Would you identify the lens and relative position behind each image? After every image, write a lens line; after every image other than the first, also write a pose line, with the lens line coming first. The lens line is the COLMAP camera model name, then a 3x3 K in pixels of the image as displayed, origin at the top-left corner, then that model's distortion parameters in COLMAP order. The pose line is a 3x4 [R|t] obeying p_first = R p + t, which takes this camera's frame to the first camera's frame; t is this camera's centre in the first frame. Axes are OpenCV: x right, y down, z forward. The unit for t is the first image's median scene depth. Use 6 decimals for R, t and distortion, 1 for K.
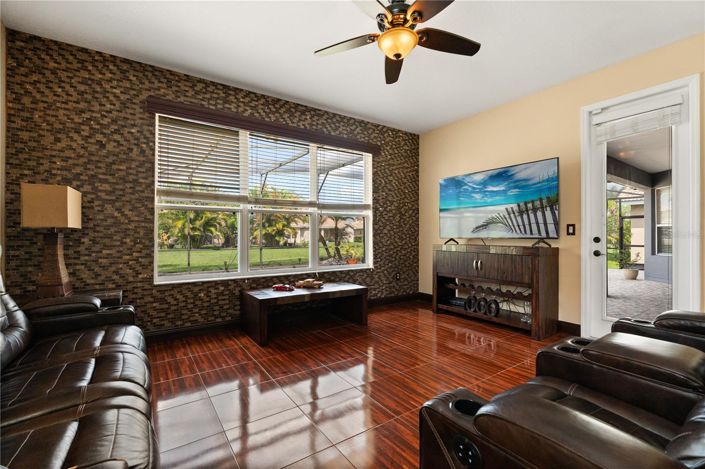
lens RADIAL K [[314.6, 0, 352.1], [0, 314.6, 235.2], [0, 0, 1]] dist [-0.000170, -0.001141]
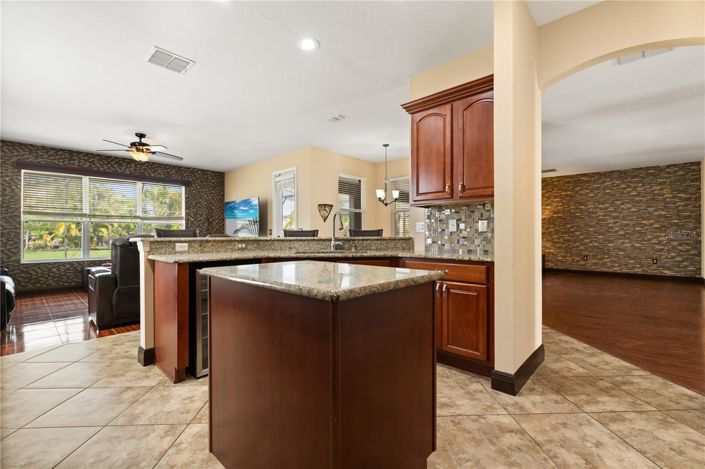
lens RADIAL K [[314.6, 0, 352.8], [0, 314.6, 235.2], [0, 0, 1]] dist [-0.000170, -0.001141]
pose [[0.975332, -0.004953, 0.220687, 0.758886], [0.004912, 0.999988, 0.000738, 0.002110], [-0.220688, 0.000364, 0.975344, -1.076907]]
